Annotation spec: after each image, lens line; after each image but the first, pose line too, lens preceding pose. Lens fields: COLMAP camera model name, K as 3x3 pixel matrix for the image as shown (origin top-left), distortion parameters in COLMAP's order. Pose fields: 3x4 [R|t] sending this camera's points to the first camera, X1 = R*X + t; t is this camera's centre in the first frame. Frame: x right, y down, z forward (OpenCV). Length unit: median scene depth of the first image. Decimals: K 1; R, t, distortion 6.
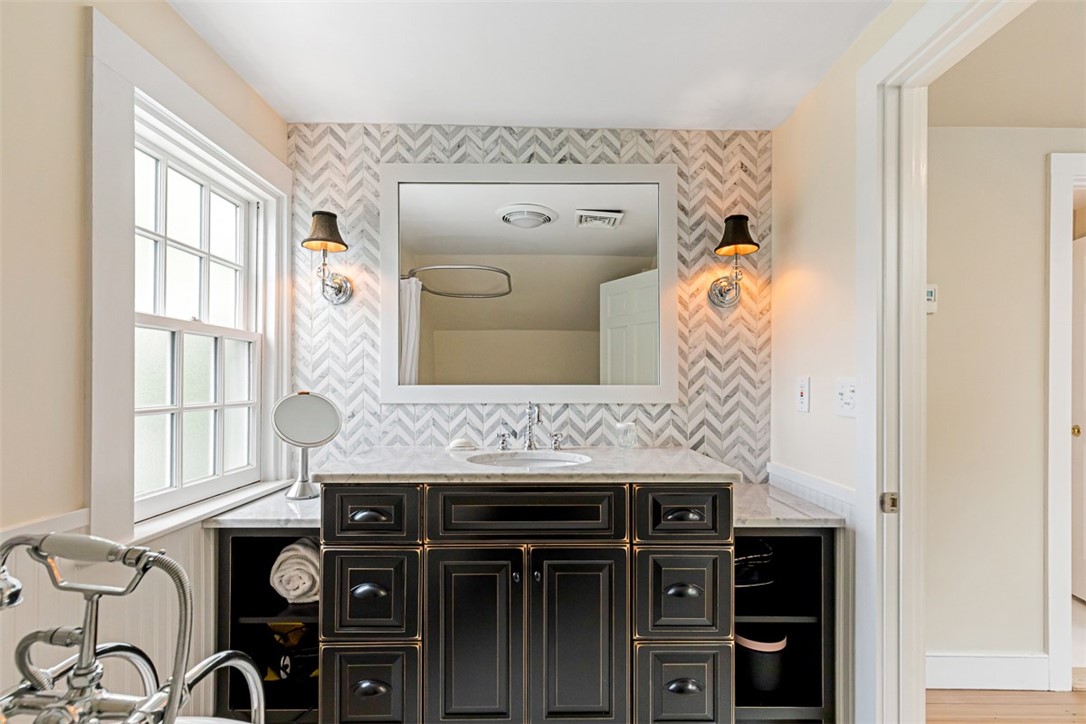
lens RADIAL K [[489.9, 0, 544.9], [0, 489.9, 382.2], [0, 0, 1]] dist [-0.000596, -0.000081]
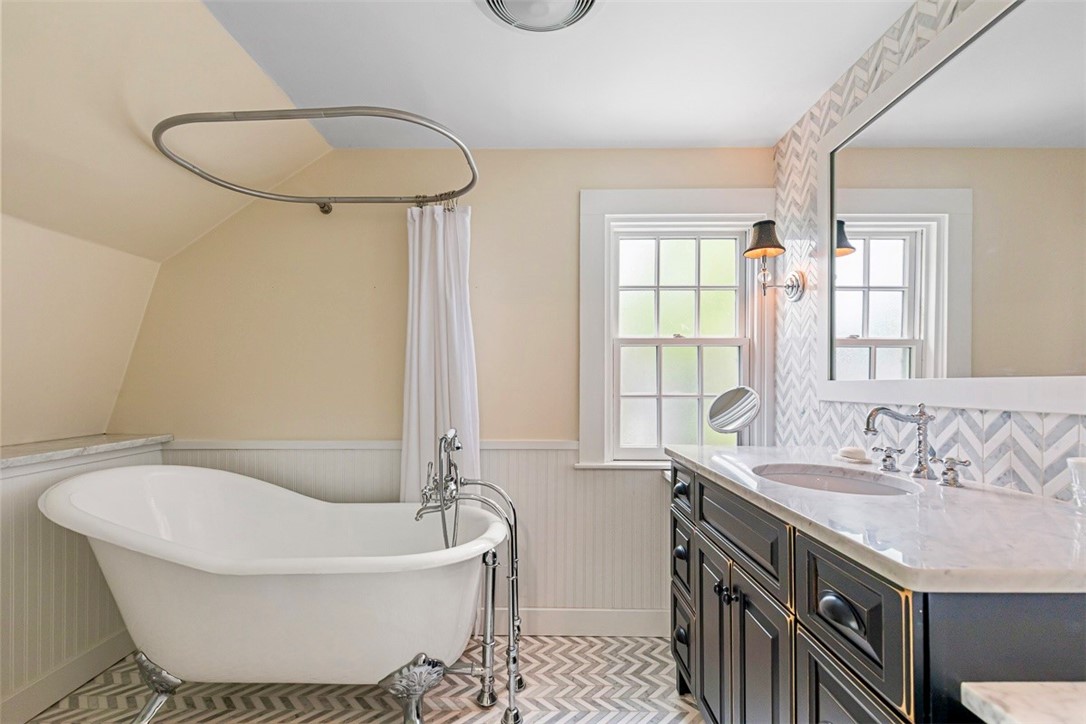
lens RADIAL K [[489.9, 0, 544.9], [0, 489.9, 382.2], [0, 0, 1]] dist [-0.000596, -0.000081]
pose [[-0.002865, -0.007363, -0.999969, 0.592471], [-0.002682, 0.999969, -0.007355, 0.017240], [0.999992, 0.002661, -0.002885, 0.485306]]
